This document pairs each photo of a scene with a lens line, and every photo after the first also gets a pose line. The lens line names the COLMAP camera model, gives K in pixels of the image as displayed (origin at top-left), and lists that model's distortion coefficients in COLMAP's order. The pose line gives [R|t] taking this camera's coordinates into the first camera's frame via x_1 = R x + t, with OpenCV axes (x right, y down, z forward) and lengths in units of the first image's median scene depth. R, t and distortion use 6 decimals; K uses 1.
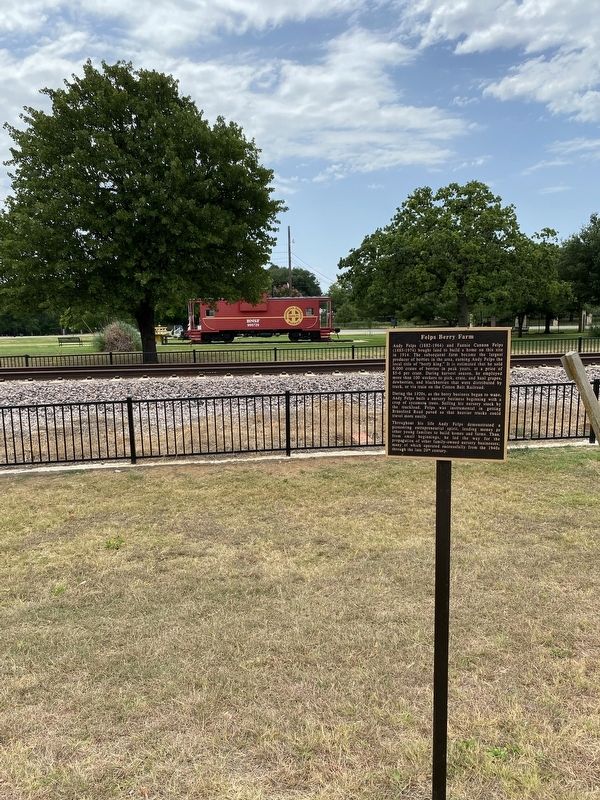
lens RADIAL K [[494.8, 0, 300.0], [0, 494.8, 400.0], [0, 0, 1]] dist [0.002093, 0.000960]
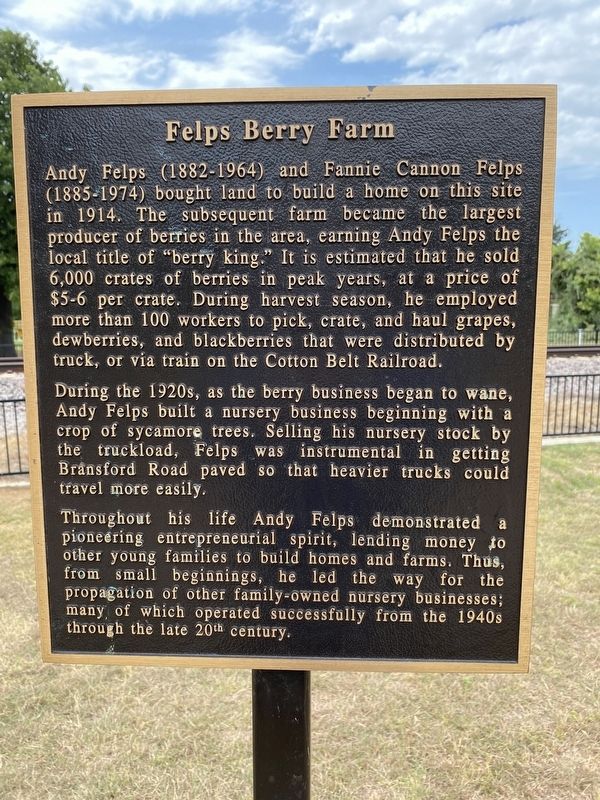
lens RADIAL K [[494.8, 0, 300.0], [0, 494.8, 400.0], [0, 0, 1]] dist [0.002093, 0.000960]
pose [[0.977742, -0.009272, 0.209606, 0.250998], [0.010838, 0.999921, -0.006325, -0.006155], [-0.209531, 0.008456, 0.977765, 0.761601]]
